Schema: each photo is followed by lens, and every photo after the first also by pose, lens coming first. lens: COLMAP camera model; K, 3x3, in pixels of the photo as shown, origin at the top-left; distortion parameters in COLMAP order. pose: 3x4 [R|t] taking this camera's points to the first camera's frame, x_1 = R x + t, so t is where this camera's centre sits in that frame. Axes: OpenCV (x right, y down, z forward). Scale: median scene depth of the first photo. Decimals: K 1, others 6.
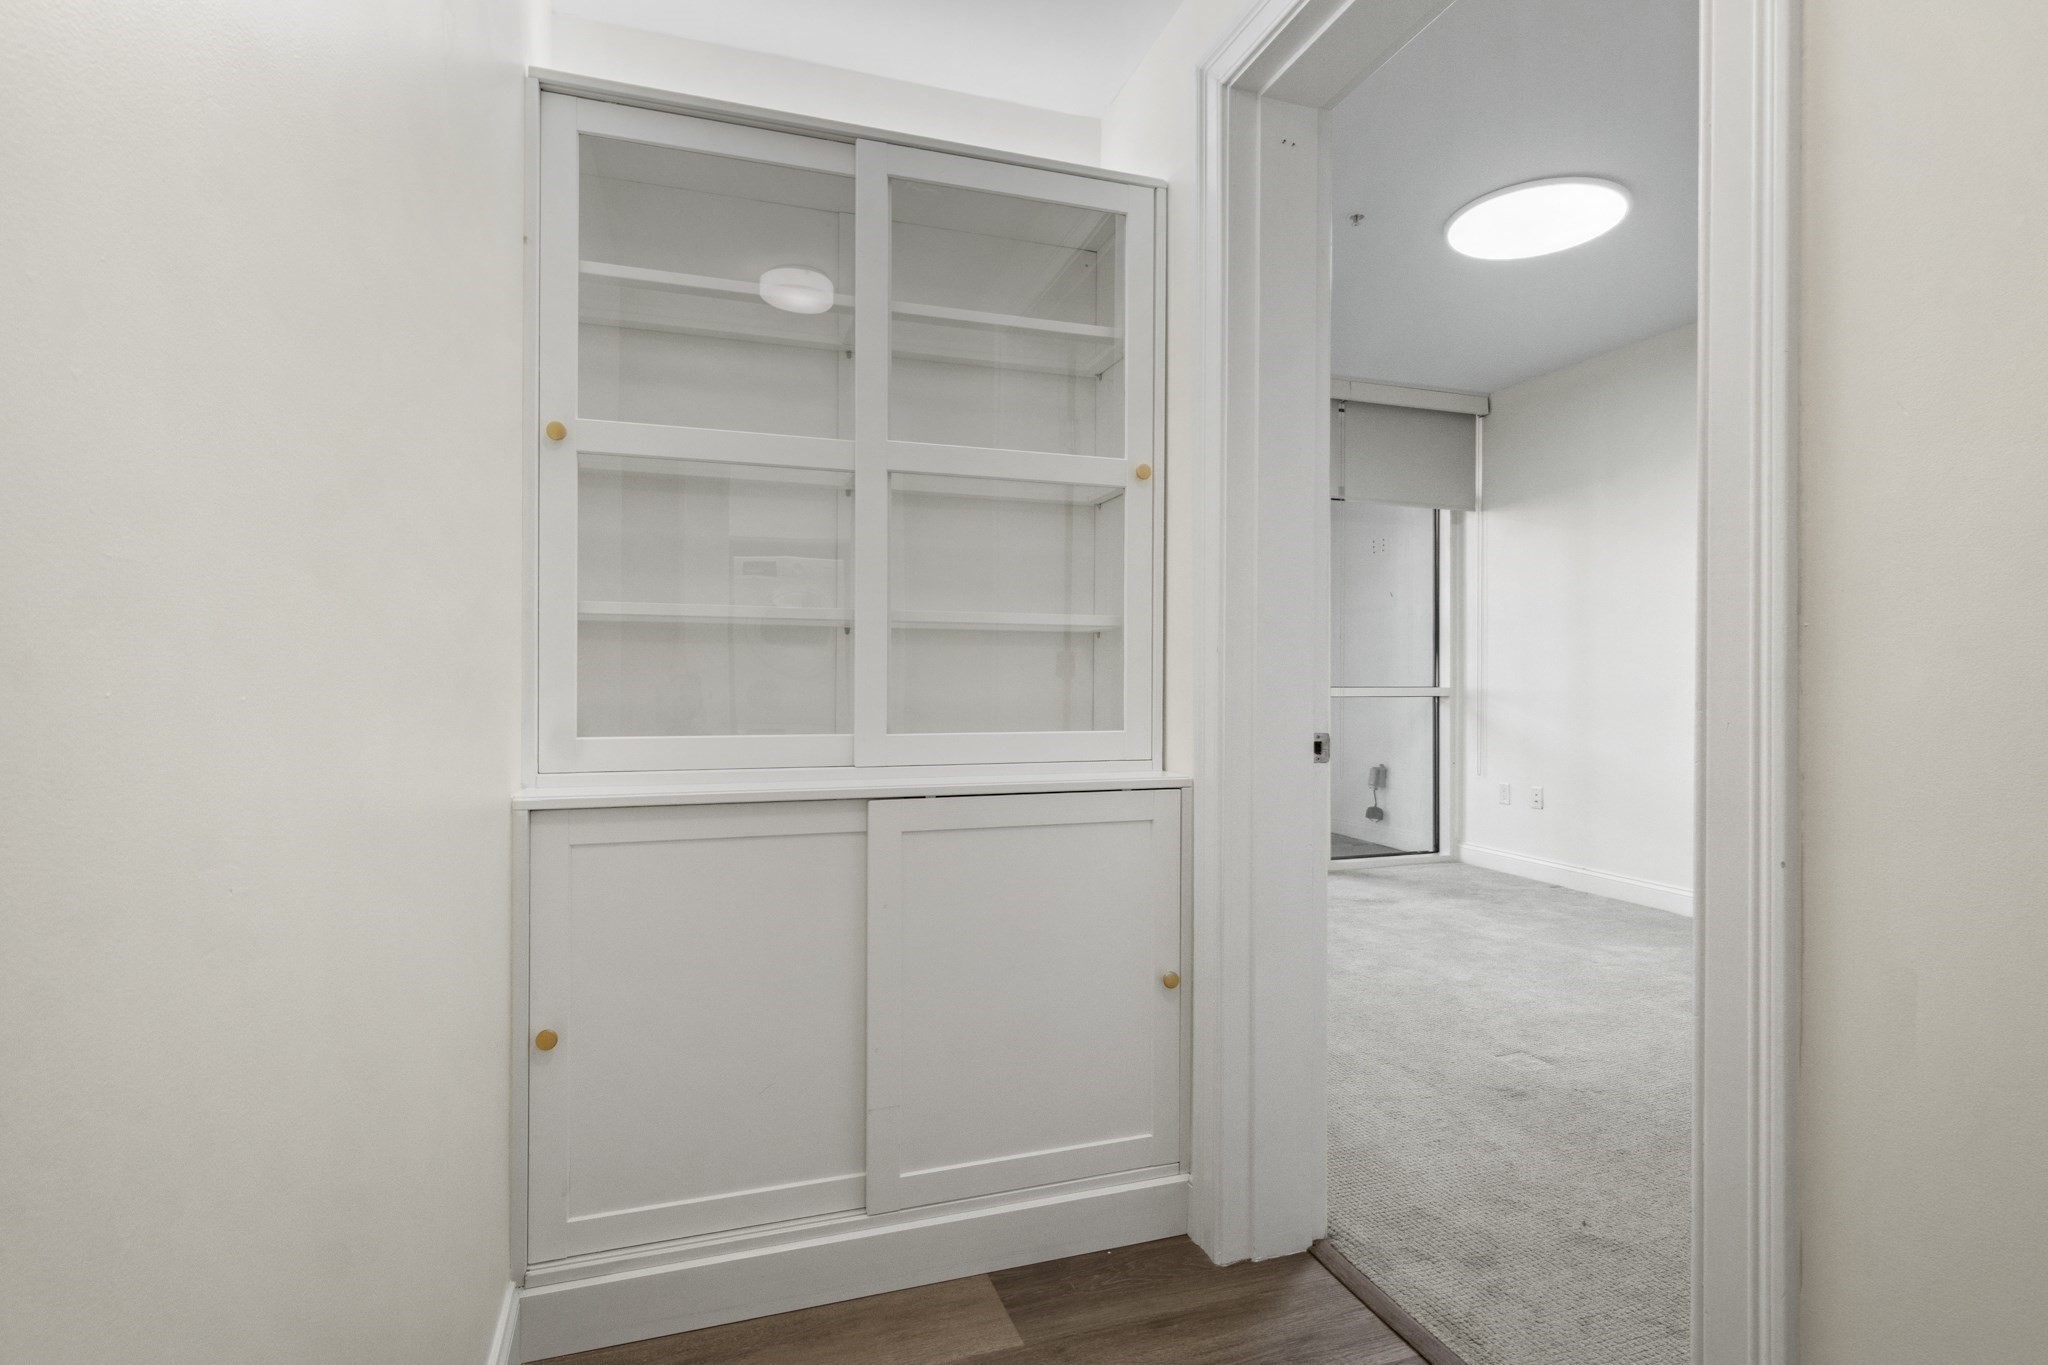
lens RADIAL K [[1016.9, 0, 1044.9], [0, 1016.9, 679.0], [0, 0, 1]] dist [0.000442, -0.001657]
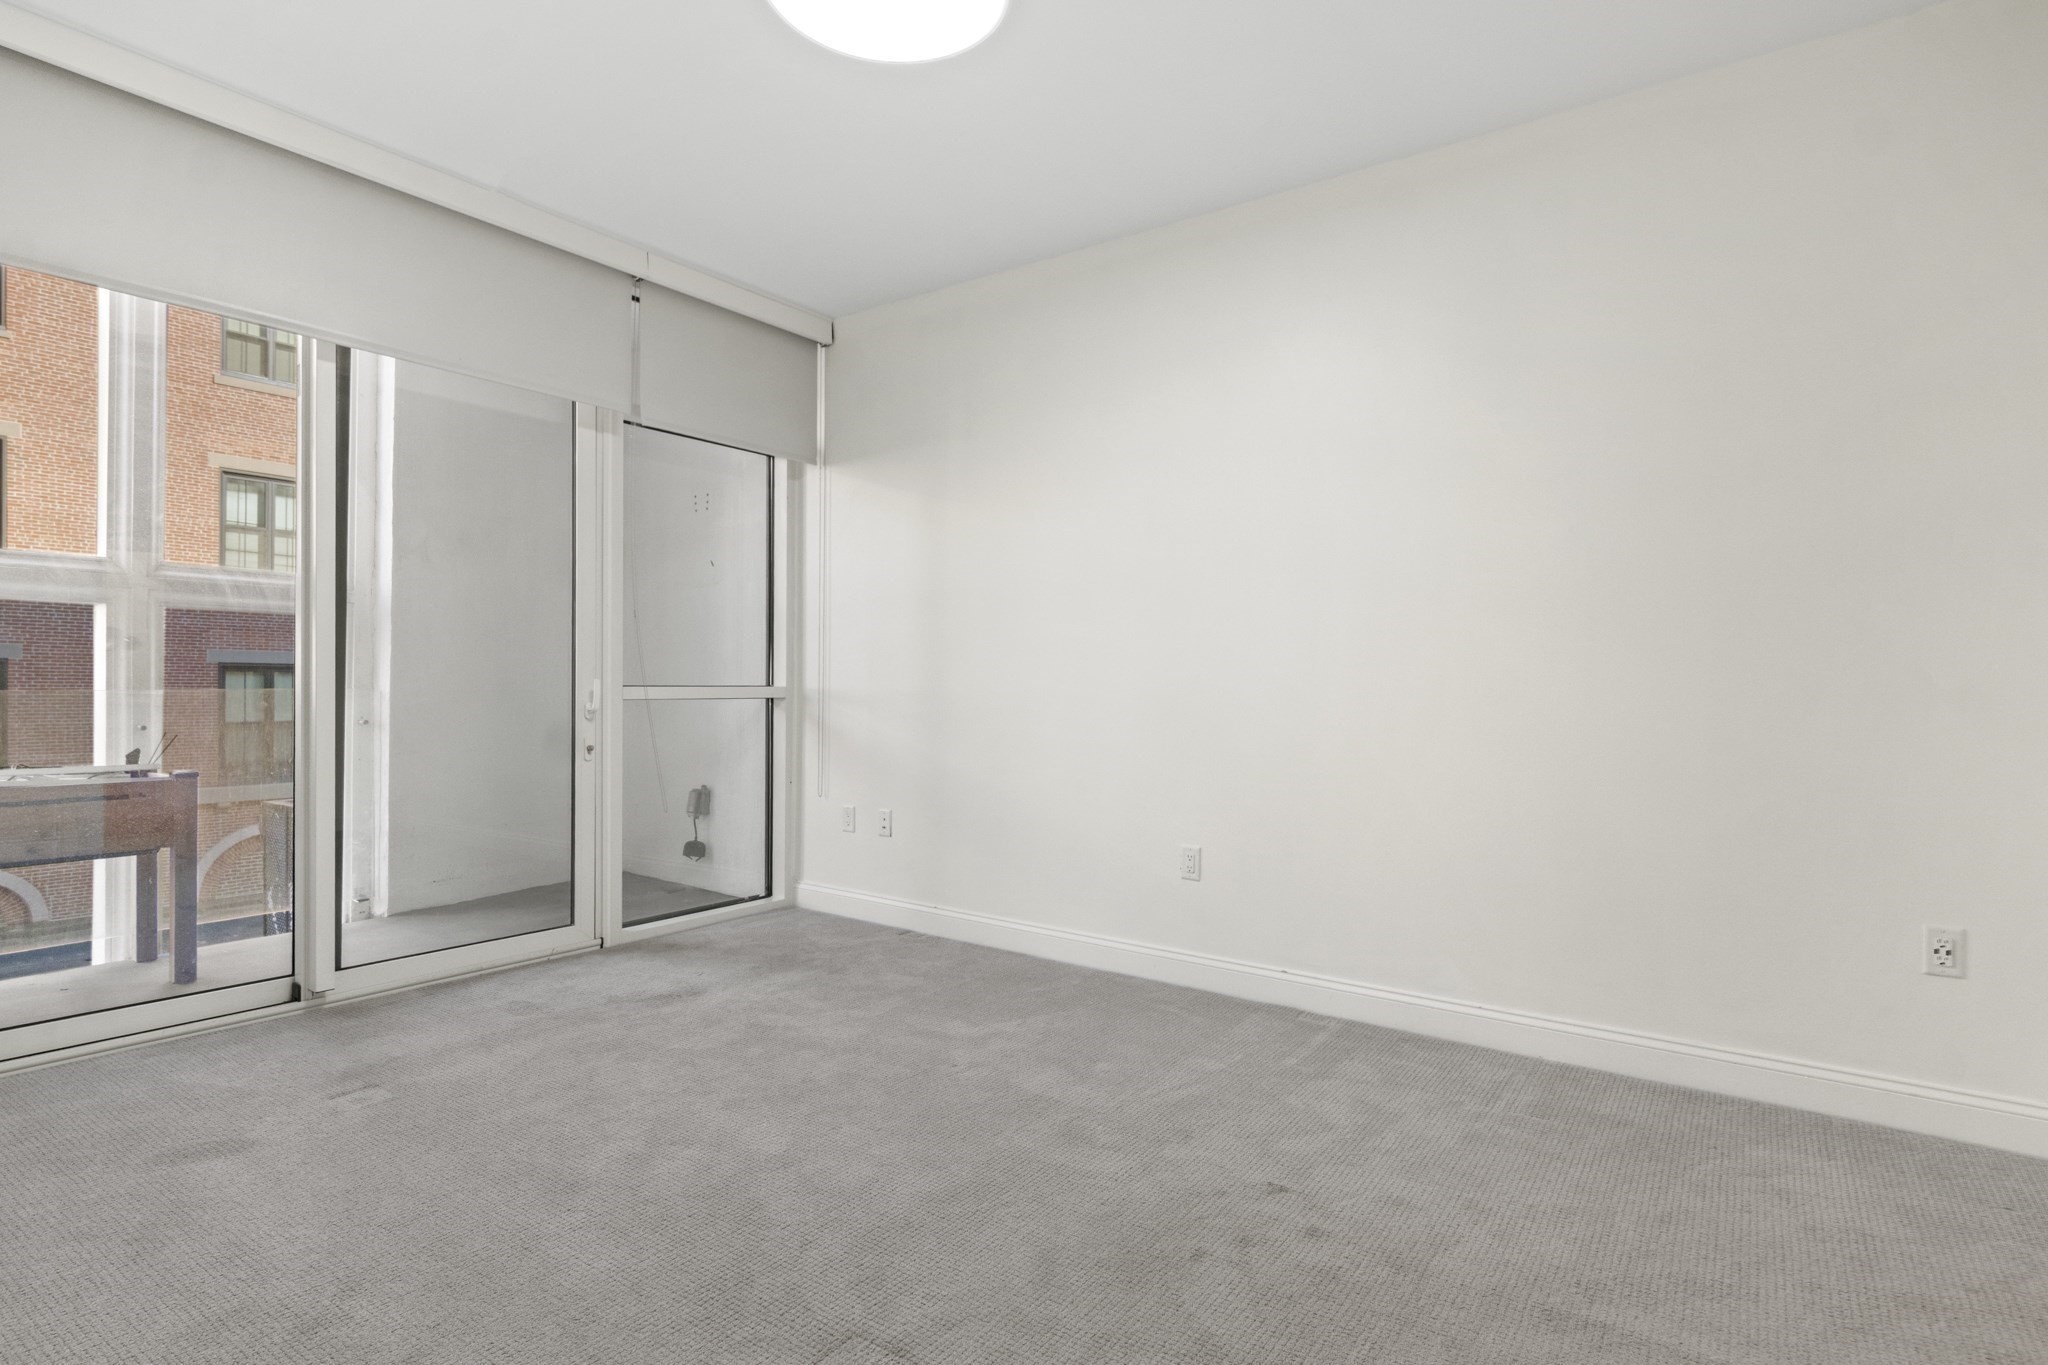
lens RADIAL K [[1016.9, 0, 1044.9], [0, 1016.9, 679.0], [0, 0, 1]] dist [0.000442, -0.001657]
pose [[0.823346, 0.004025, 0.567526, 0.120027], [-0.008103, 0.999956, 0.004664, -0.003461], [-0.567482, -0.008439, 0.823342, 0.244566]]
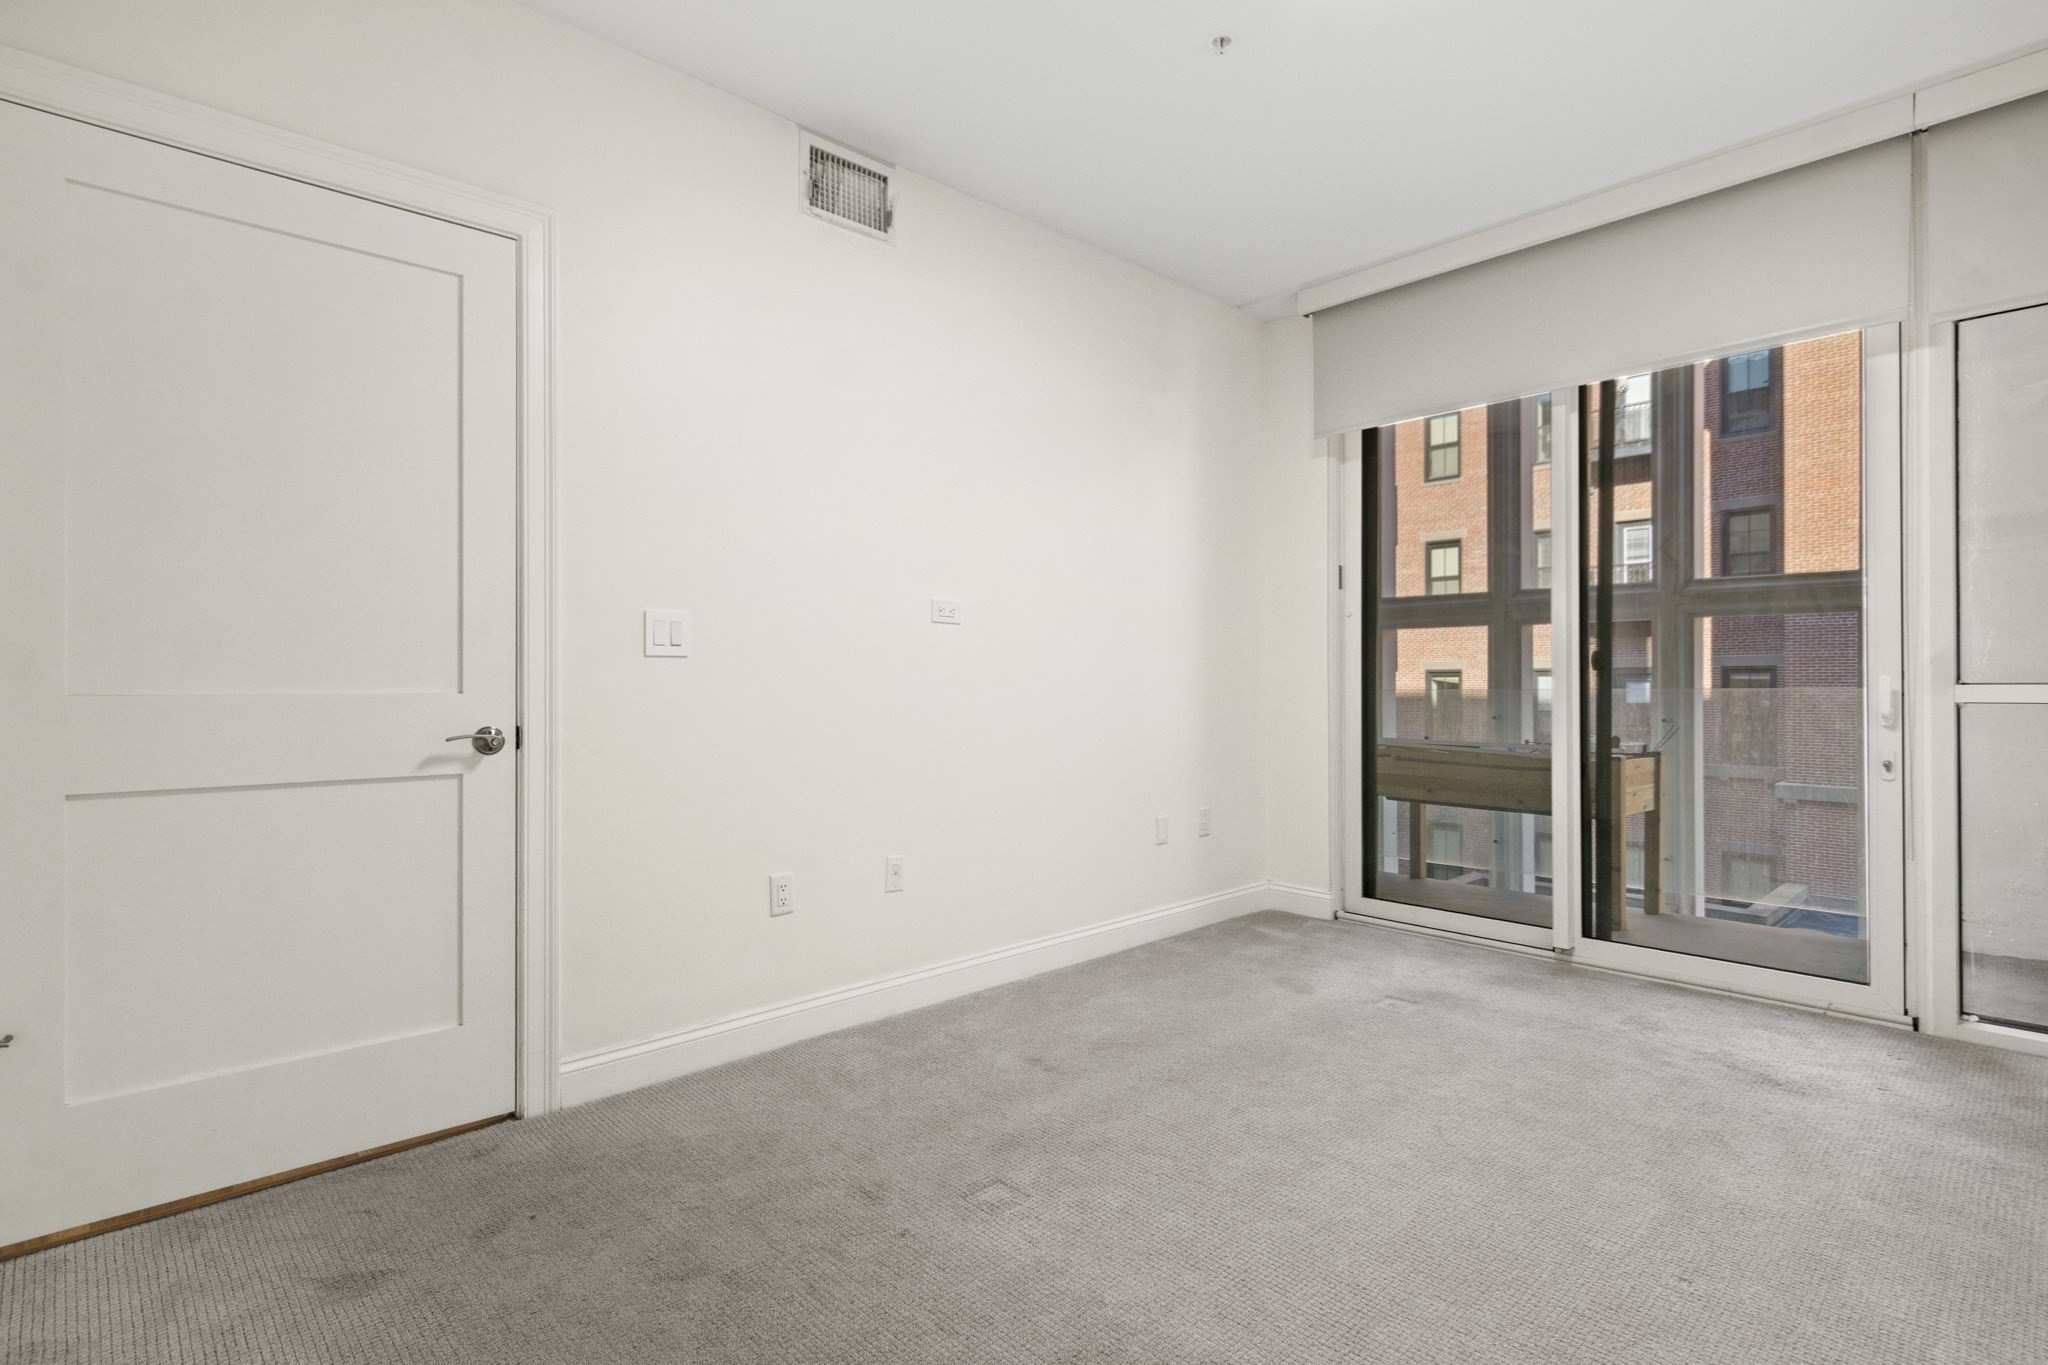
lens RADIAL K [[1016.9, 0, 1044.9], [0, 1016.9, 679.0], [0, 0, 1]] dist [0.000442, -0.001657]
pose [[0.402991, -0.008013, -0.915169, 0.588521], [0.015027, 0.999885, -0.002138, -0.002153], [0.915080, -0.012891, 0.403065, 0.369578]]
